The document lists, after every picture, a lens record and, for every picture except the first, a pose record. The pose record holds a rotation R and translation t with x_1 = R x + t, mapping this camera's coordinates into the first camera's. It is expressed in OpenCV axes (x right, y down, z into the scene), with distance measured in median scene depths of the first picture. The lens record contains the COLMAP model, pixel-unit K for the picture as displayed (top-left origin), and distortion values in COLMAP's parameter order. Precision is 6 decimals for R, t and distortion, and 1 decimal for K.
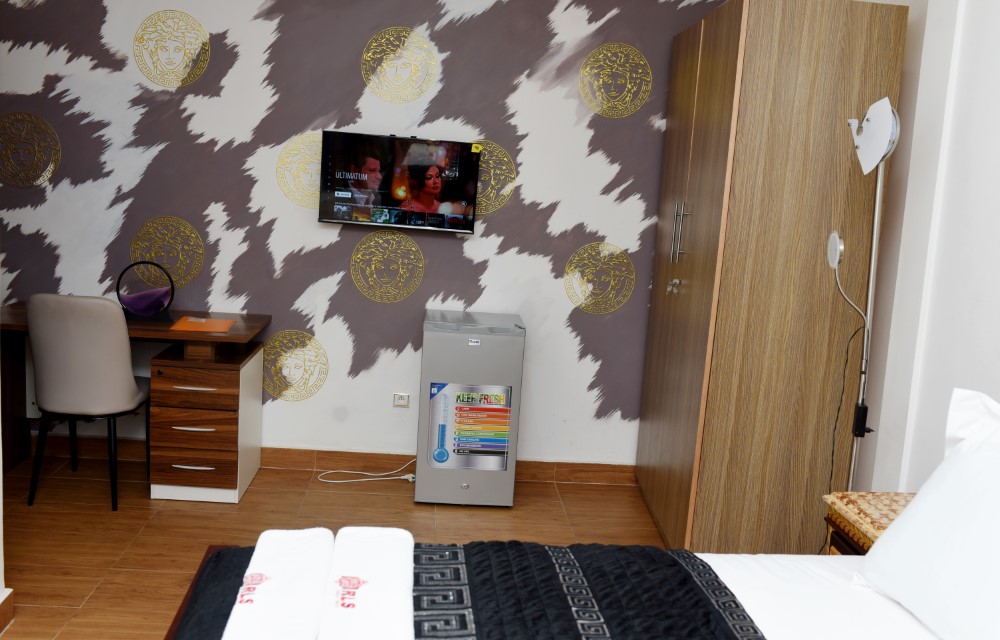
lens RADIAL K [[968.6, 0, 500.0], [0, 968.6, 320.0], [0, 0, 1]] dist [-0.112202, 0.132856]
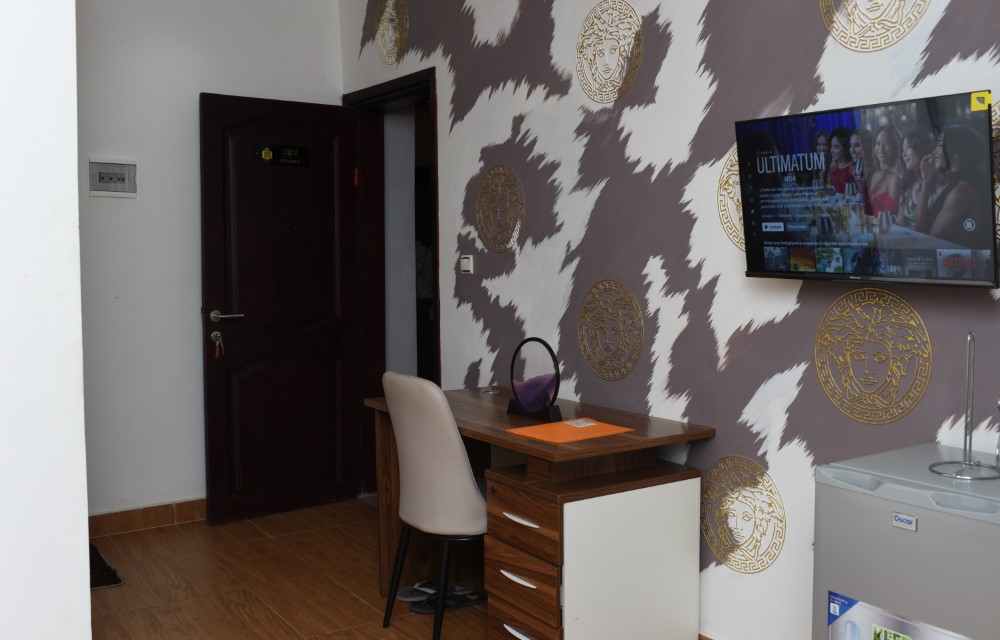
lens RADIAL K [[968.6, 0, 500.0], [0, 968.6, 320.0], [0, 0, 1]] dist [-0.112202, 0.132856]
pose [[0.491690, -0.011031, -0.870700, 0.251899], [-0.090686, 0.993834, -0.063802, -0.023514], [0.866035, 0.110332, 0.487658, 0.579951]]
